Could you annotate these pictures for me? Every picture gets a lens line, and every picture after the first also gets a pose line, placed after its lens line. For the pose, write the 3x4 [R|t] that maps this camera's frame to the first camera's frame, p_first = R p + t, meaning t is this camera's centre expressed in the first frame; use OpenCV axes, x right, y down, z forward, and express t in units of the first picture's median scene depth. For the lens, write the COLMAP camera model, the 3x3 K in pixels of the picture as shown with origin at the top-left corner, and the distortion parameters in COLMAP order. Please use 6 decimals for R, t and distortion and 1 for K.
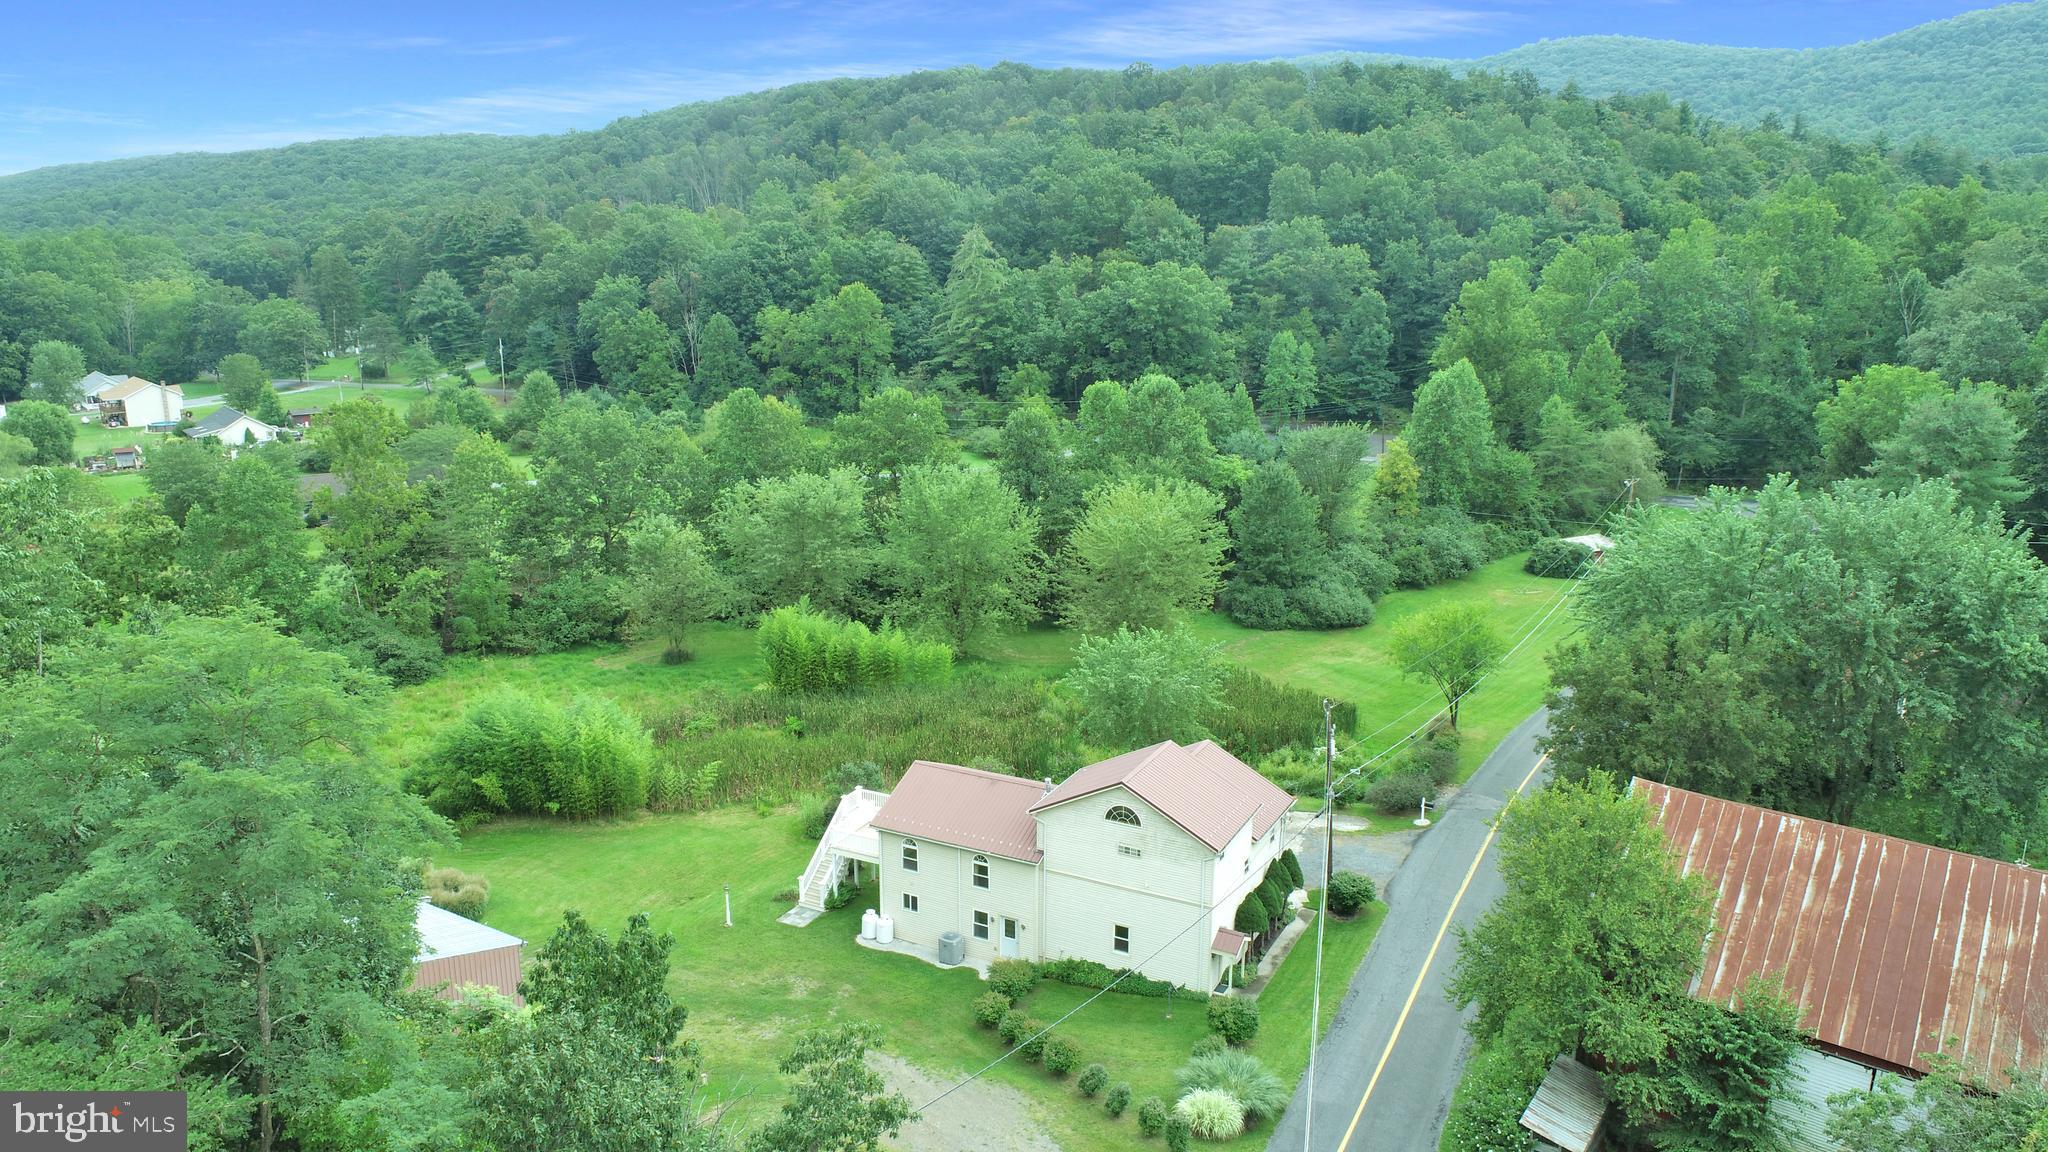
lens RADIAL K [[1391.0, 0, 1024.0], [0, 1391.0, 576.0], [0, 0, 1]] dist [-0.014911, 0.007711]
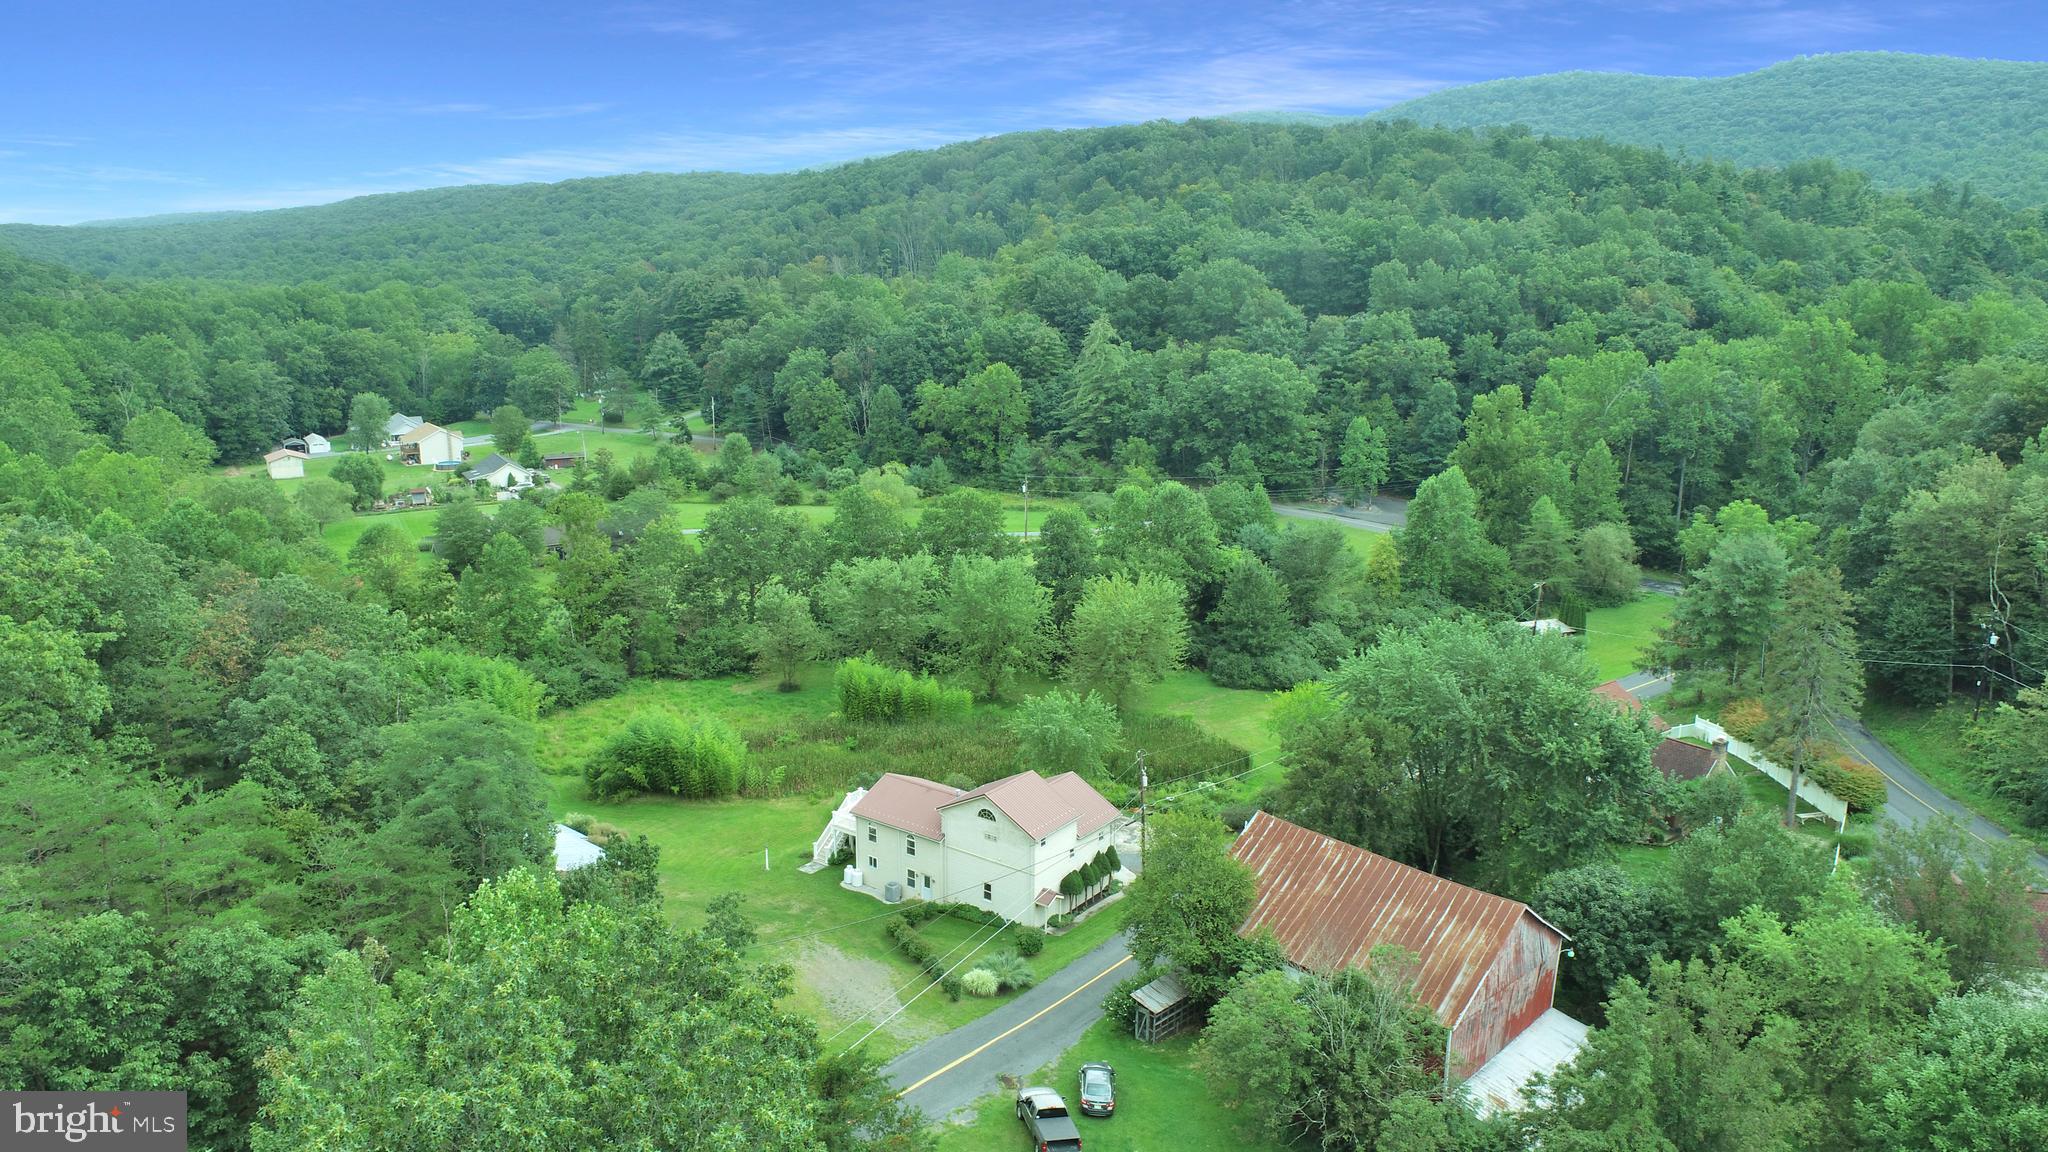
lens RADIAL K [[1391.0, 0, 1024.0], [0, 1391.0, 576.0], [0, 0, 1]] dist [-0.014911, 0.007711]
pose [[0.986885, 0.039609, -0.156489, 0.094466], [-0.041038, 0.999140, -0.005911, -0.026245], [0.156120, 0.012255, 0.987662, -0.159548]]
